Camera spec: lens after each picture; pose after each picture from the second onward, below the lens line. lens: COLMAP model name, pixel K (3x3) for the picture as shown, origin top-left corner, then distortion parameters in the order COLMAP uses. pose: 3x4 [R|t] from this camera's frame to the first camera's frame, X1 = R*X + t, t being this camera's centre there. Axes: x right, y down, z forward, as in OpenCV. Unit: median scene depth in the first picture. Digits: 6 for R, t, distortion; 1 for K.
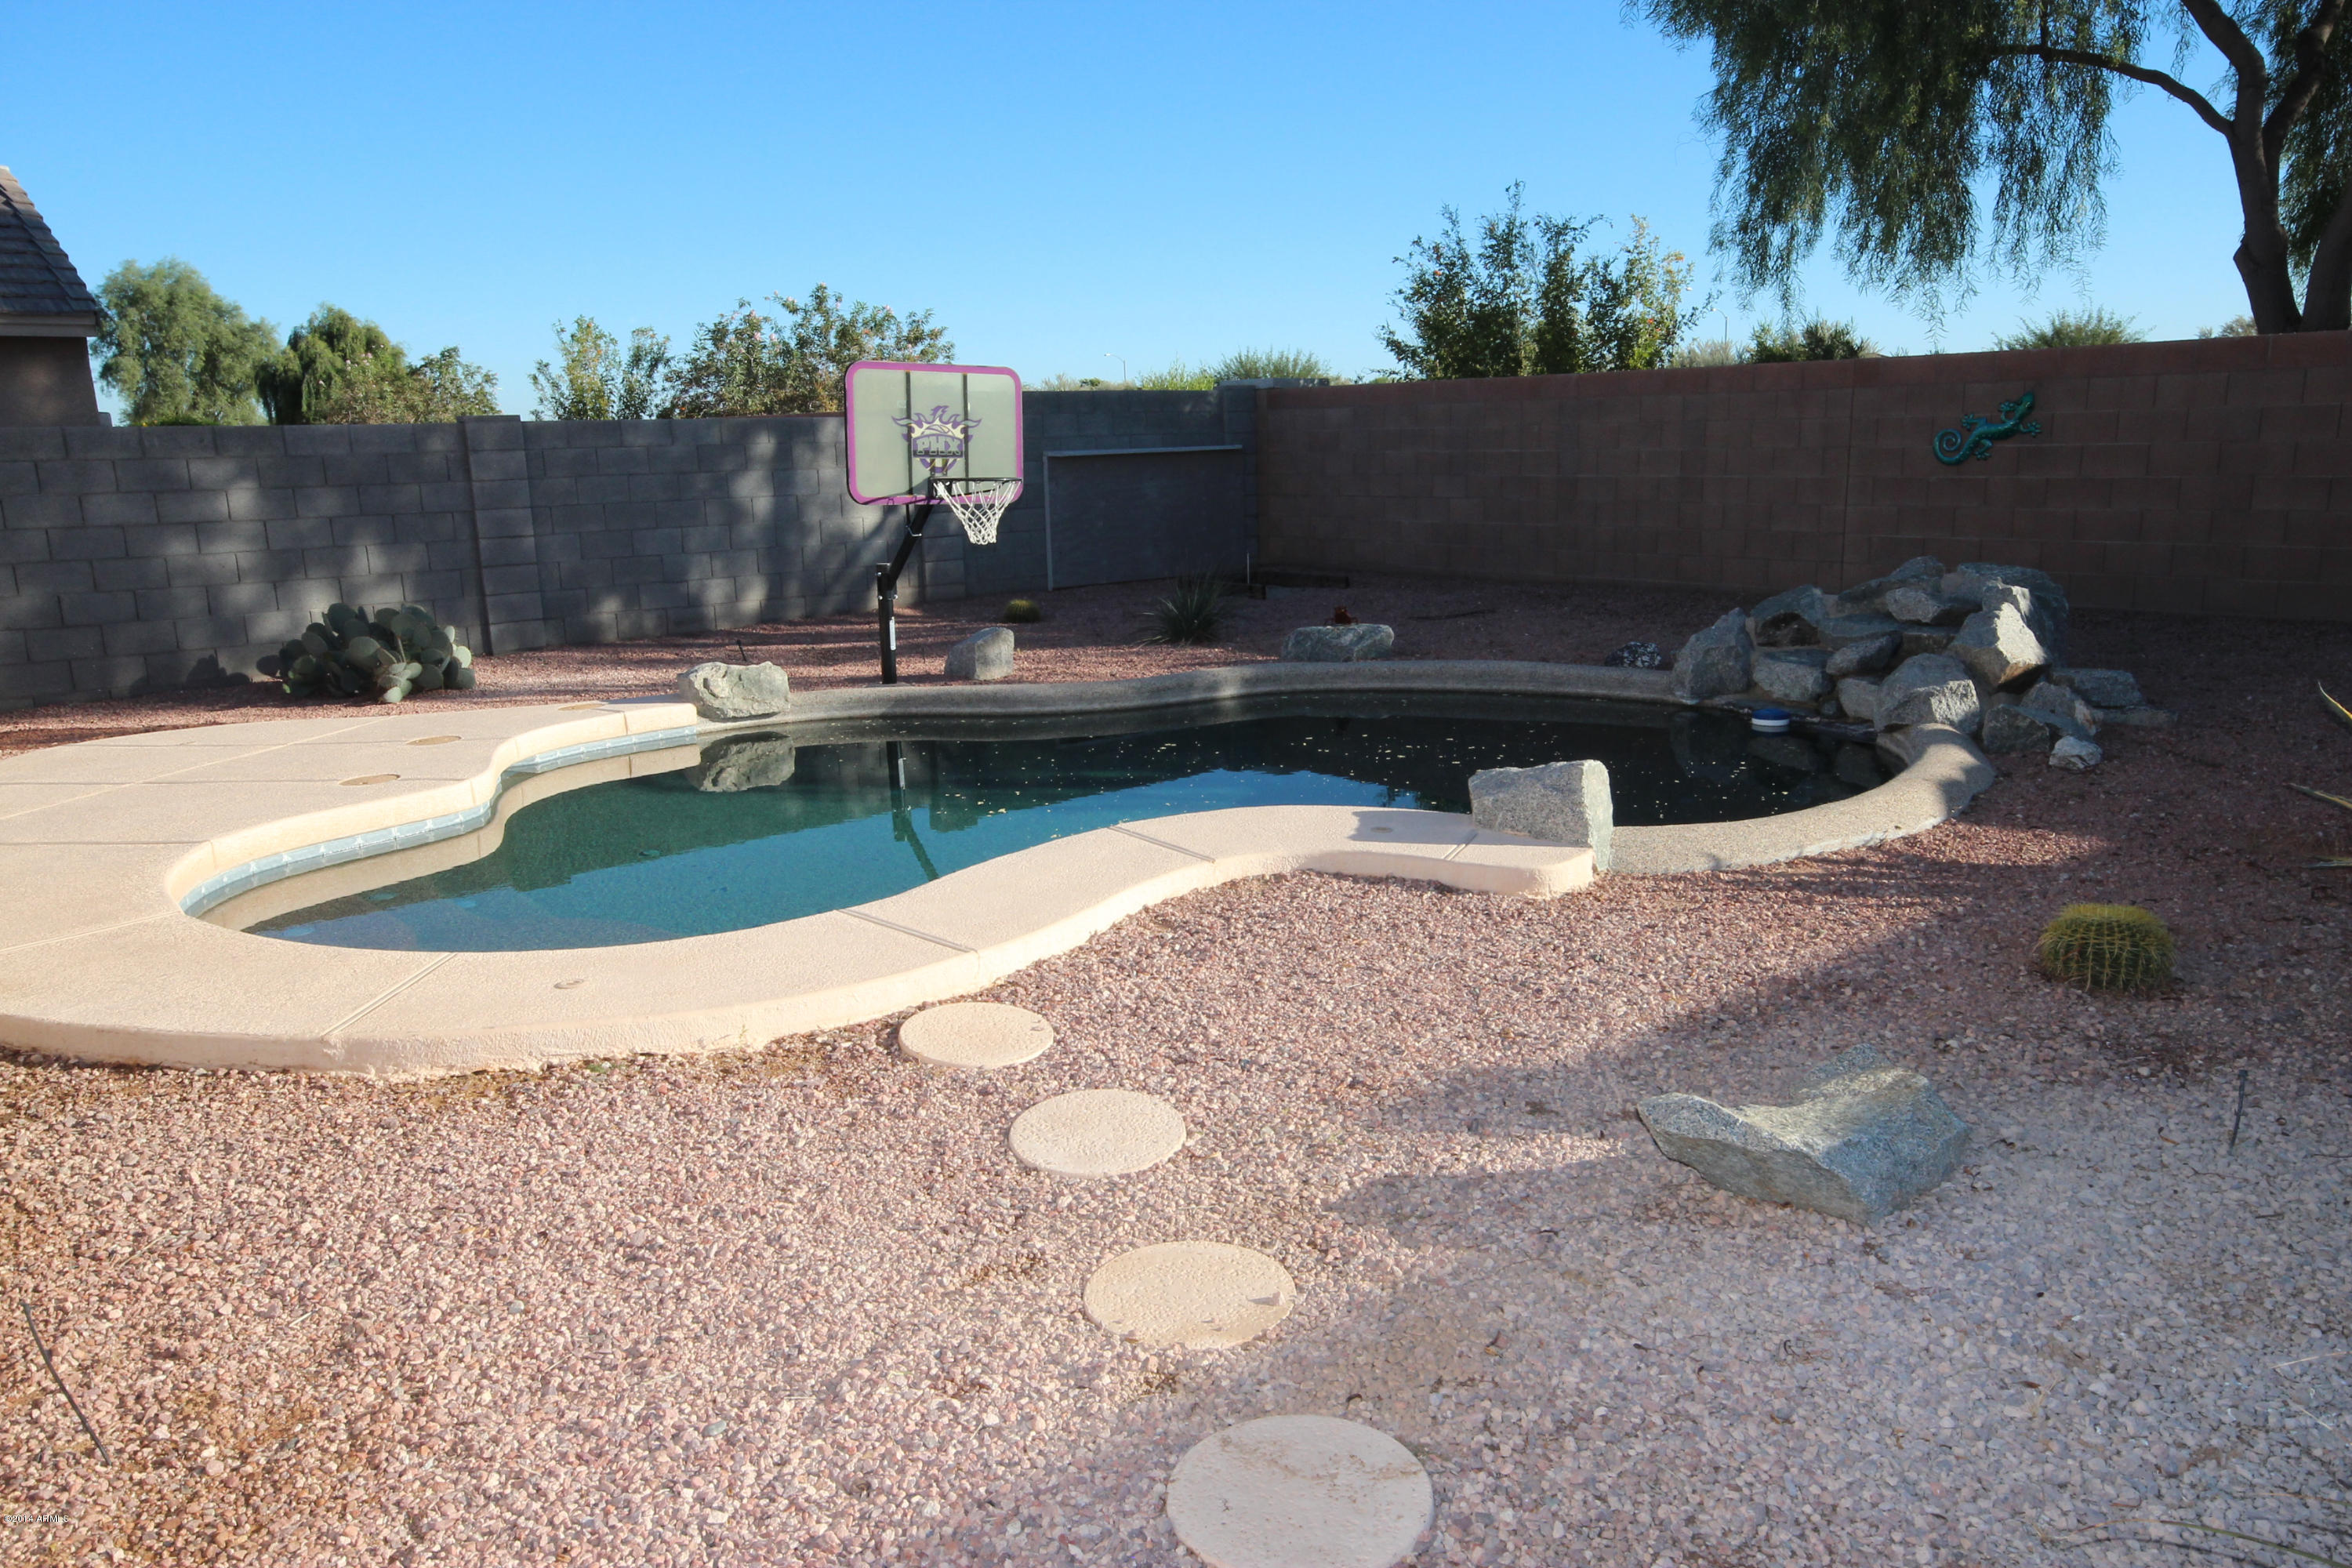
lens RADIAL K [[1662.3, 0, 1176.1], [0, 1662.3, 788.5], [0, 0, 1]] dist [0.007380, 0.008975]
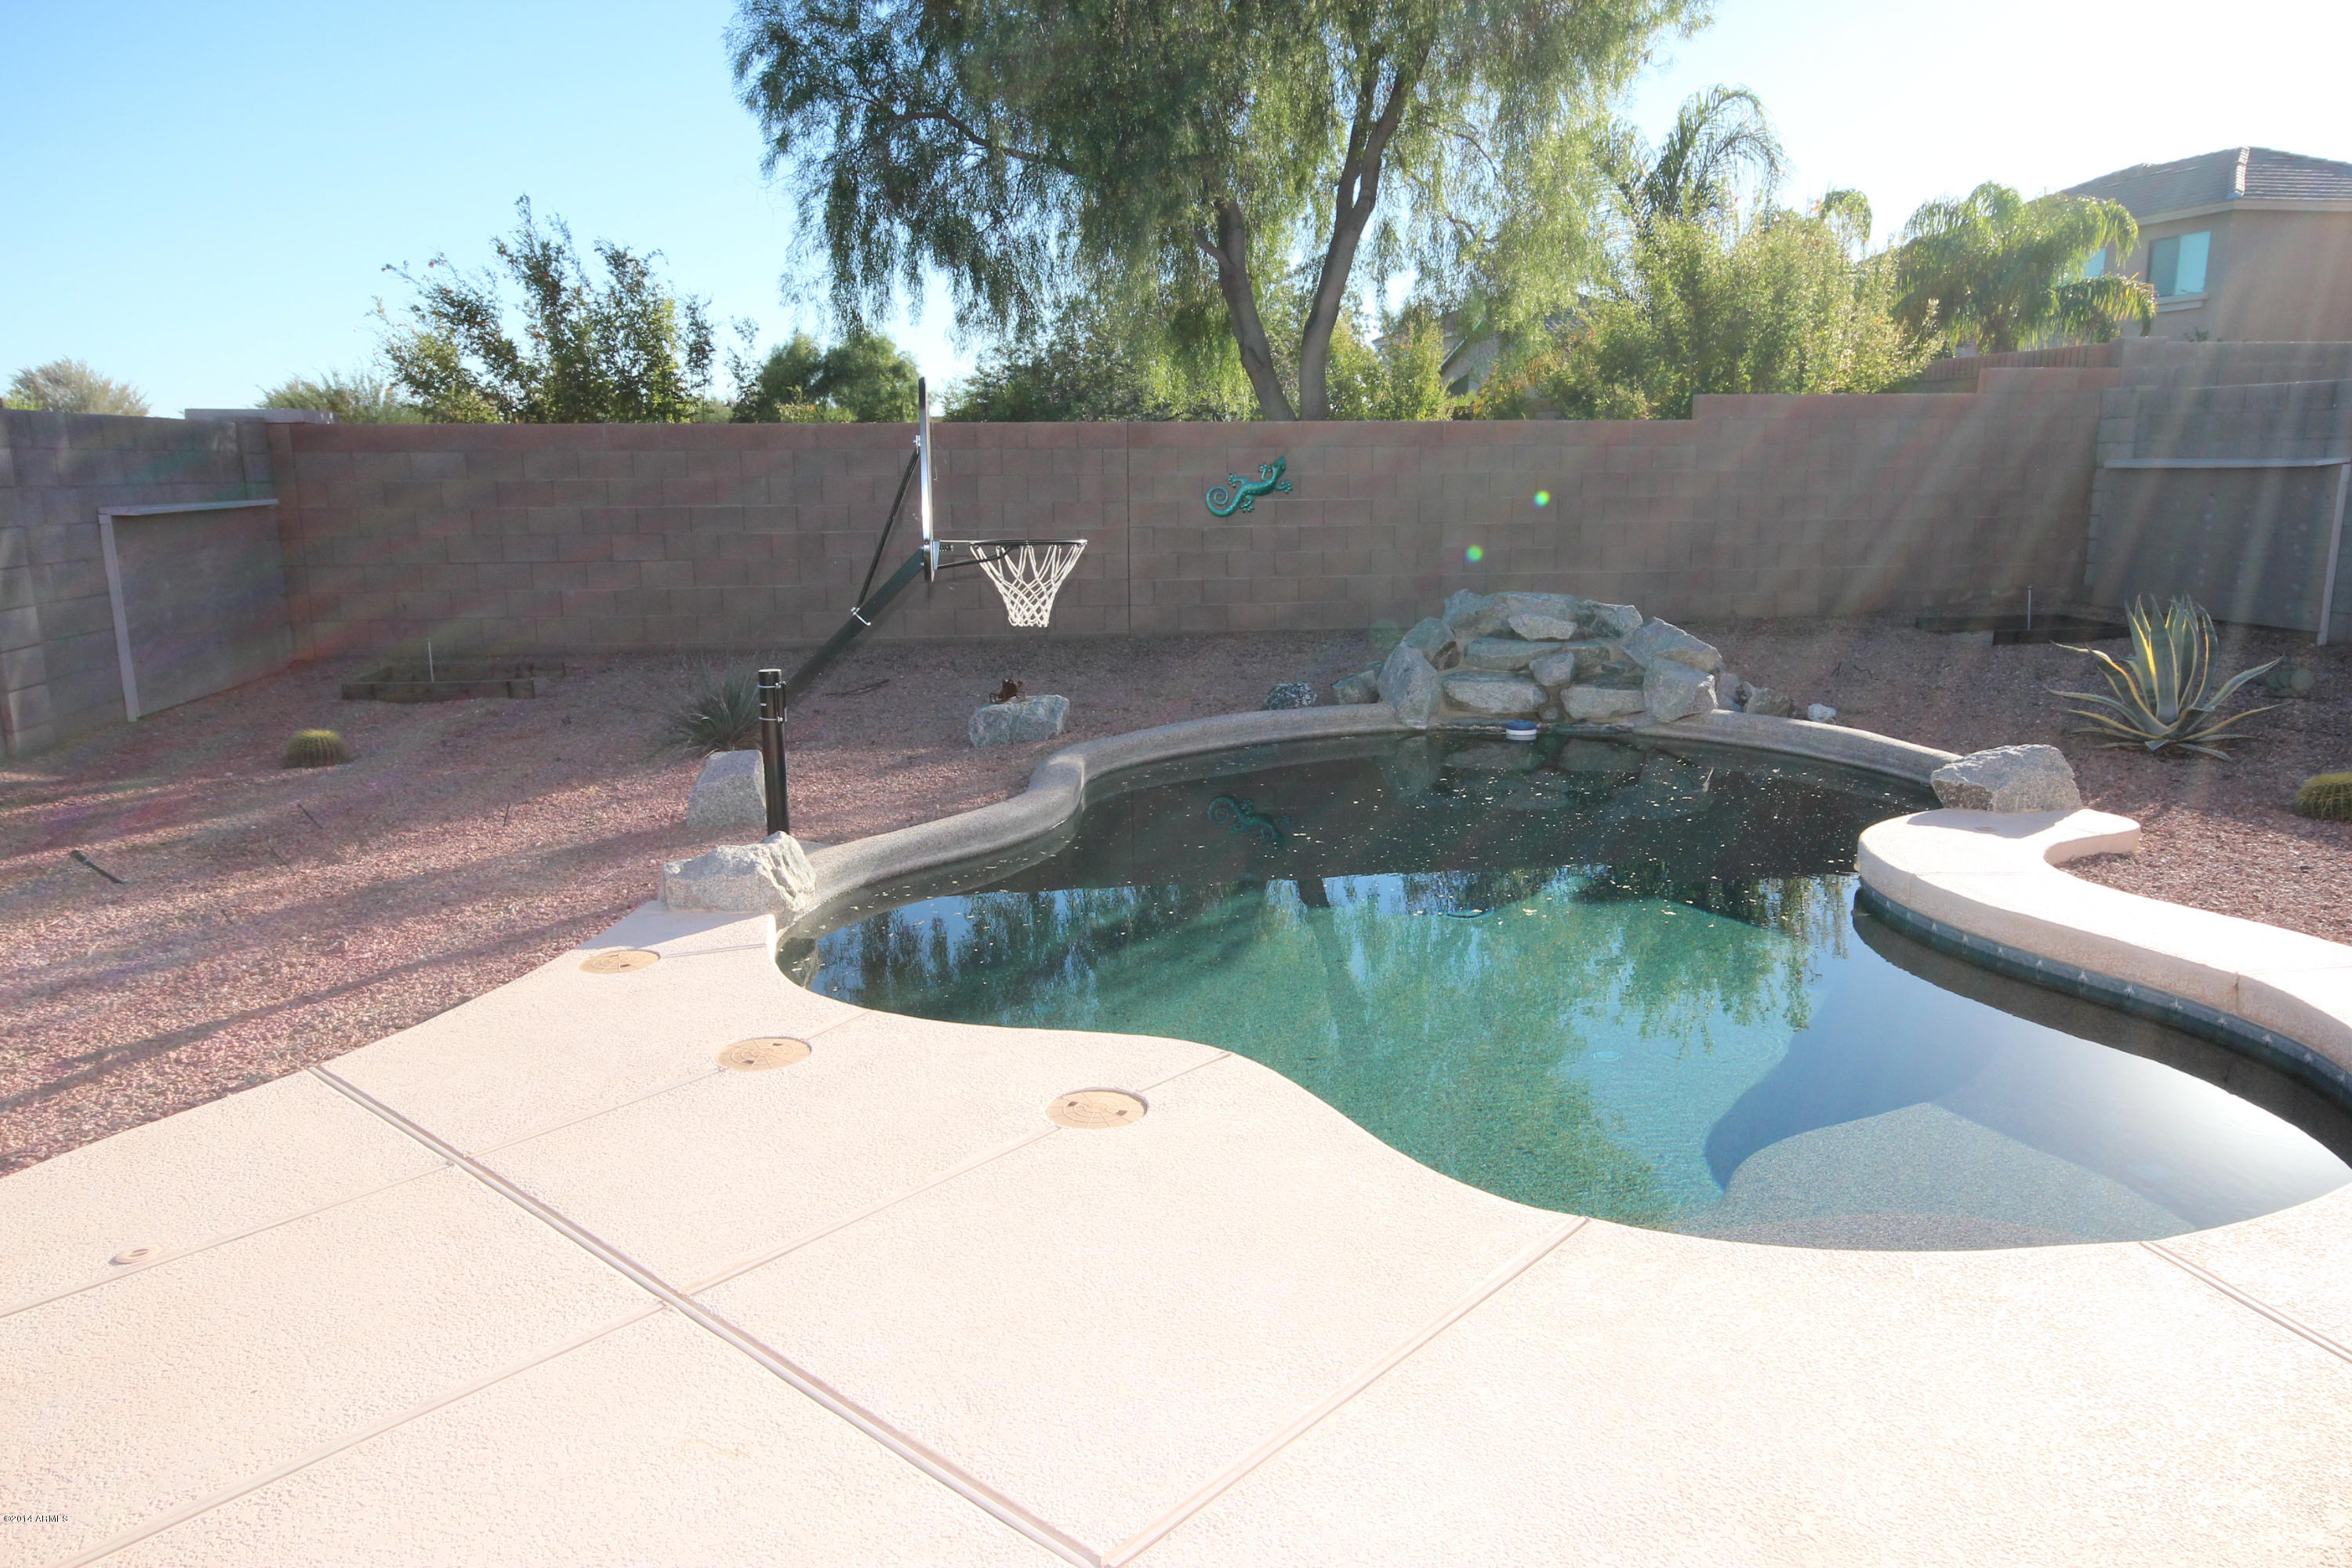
lens RADIAL K [[1662.3, 0, 1178.2], [0, 1662.3, 779.9], [0, 0, 1]] dist [0.007380, 0.008975]
pose [[0.520143, -0.140647, 0.842419, -0.560767], [0.174641, 0.983022, 0.056291, -0.084228], [-0.836034, 0.117842, 0.535874, 0.424658]]
